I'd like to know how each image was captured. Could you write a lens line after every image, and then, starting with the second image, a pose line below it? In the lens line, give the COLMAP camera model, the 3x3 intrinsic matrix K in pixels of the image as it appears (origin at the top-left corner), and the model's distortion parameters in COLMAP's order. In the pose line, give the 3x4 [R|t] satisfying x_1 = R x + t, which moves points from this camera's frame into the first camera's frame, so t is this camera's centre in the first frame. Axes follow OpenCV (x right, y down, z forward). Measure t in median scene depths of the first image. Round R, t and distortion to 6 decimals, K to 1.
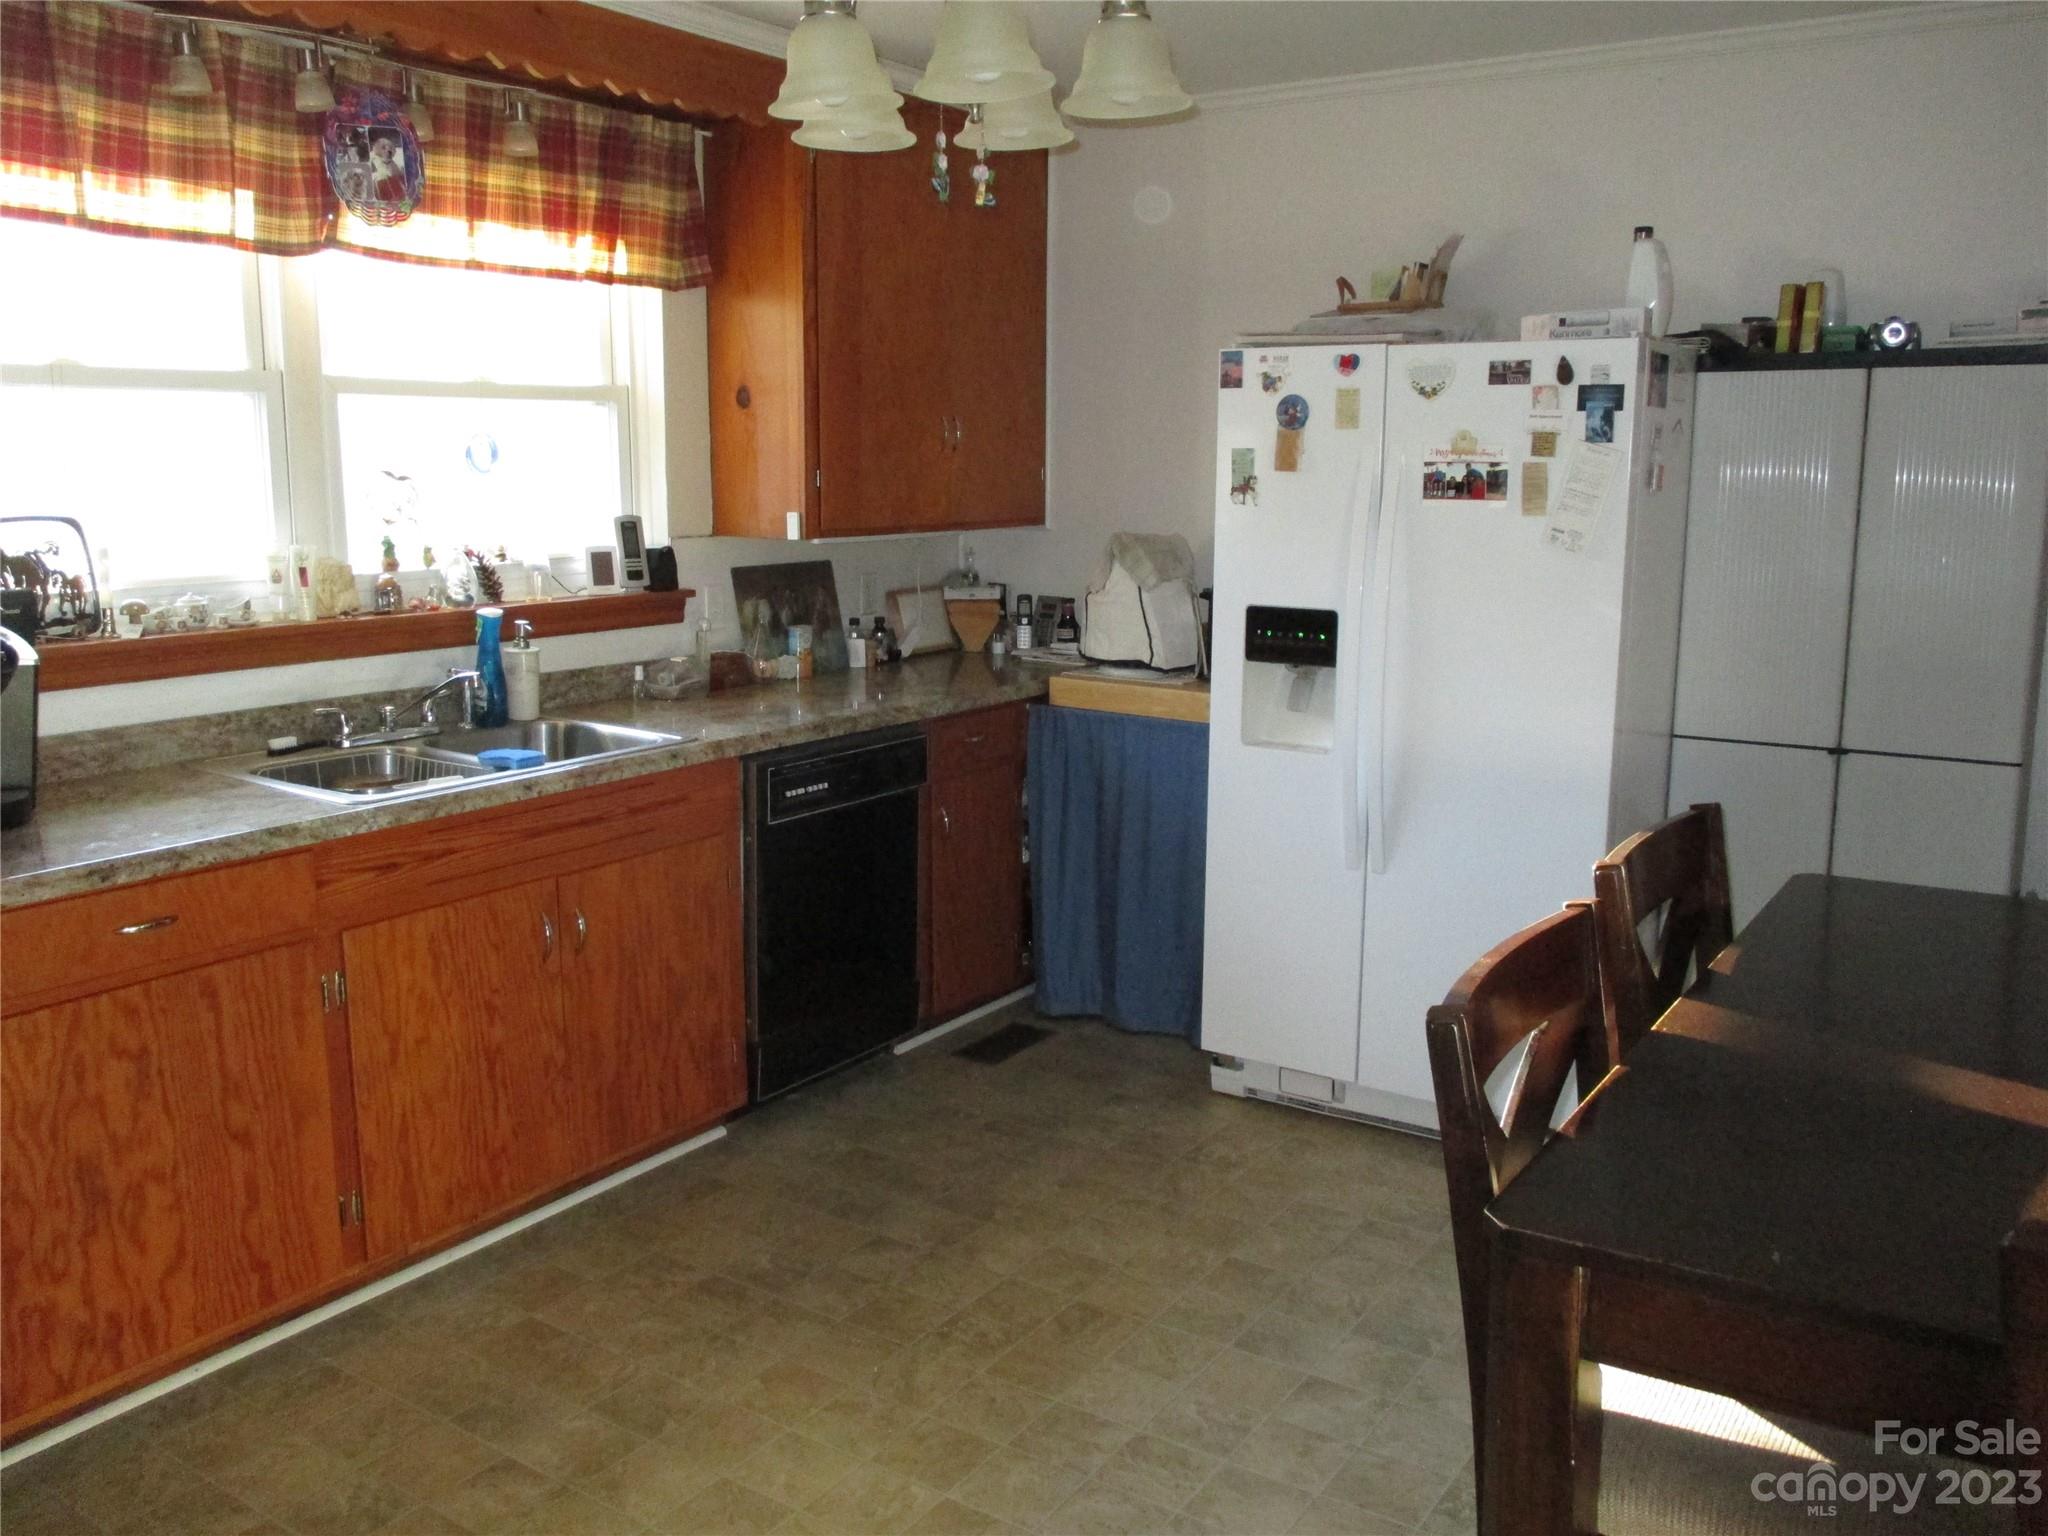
lens RADIAL K [[1717.3, 0, 1027.0], [0, 1717.3, 767.7], [0, 0, 1]] dist [-0.024317, -0.000002]
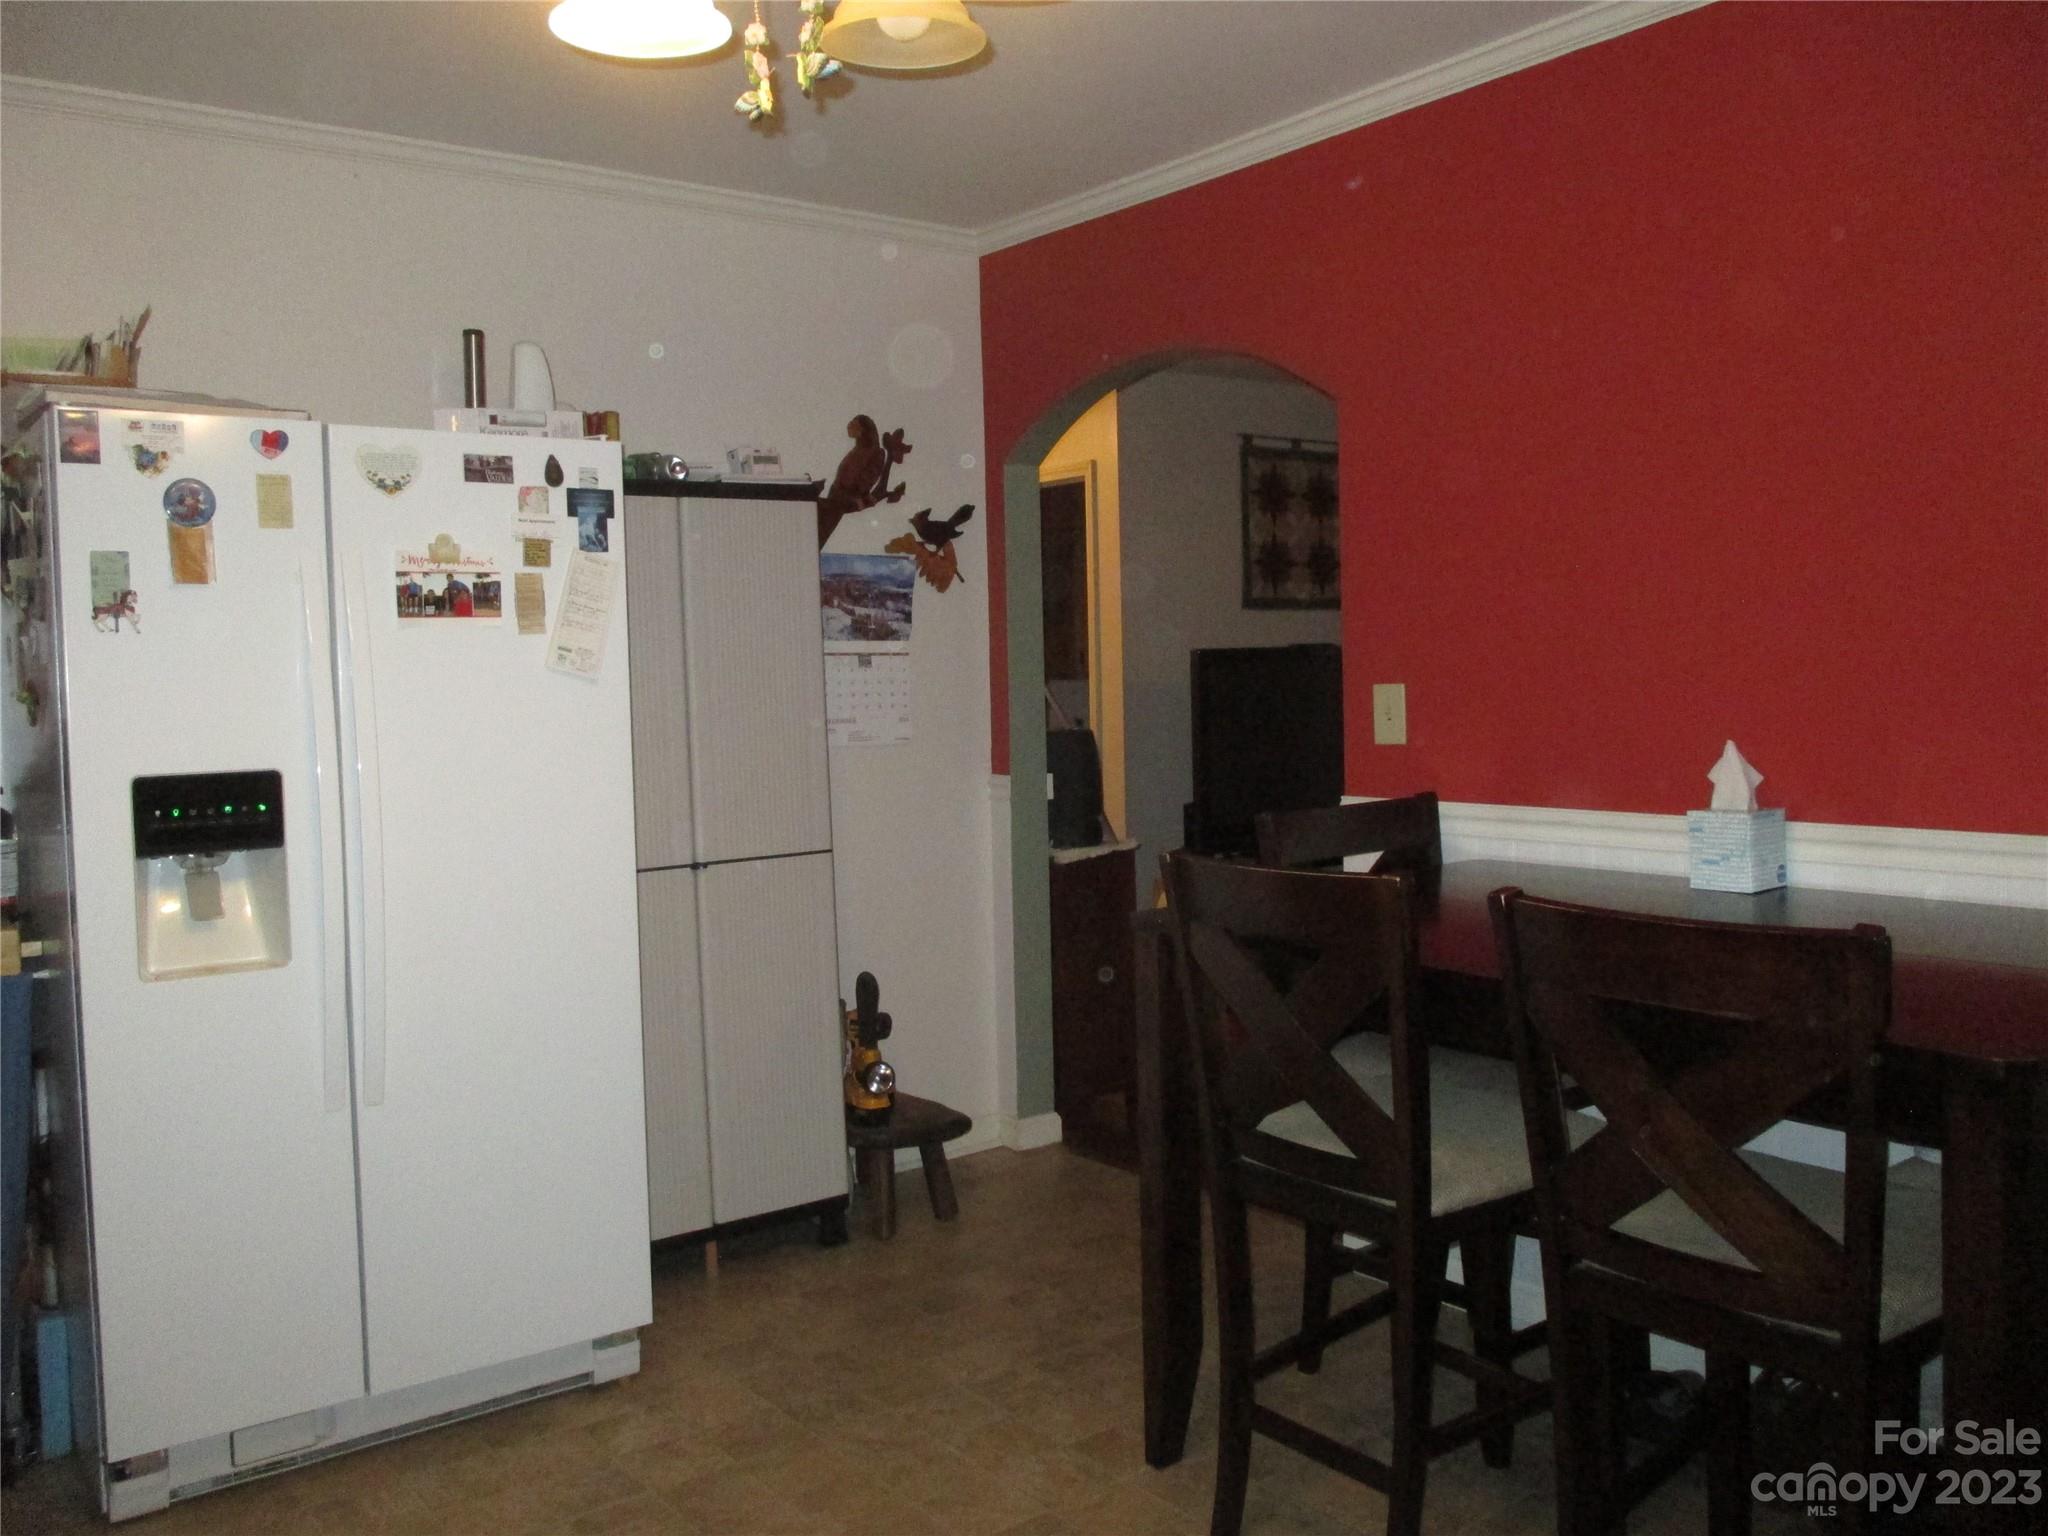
lens RADIAL K [[1717.3, 0, 1027.0], [0, 1717.3, 759.0], [0, 0, 1]] dist [-0.024317, -0.000002]
pose [[0.324331, -0.063688, 0.943797, -0.438458], [0.193557, 0.981089, -0.000311, -0.035531], [-0.925929, 0.182779, 0.330525, 0.484392]]
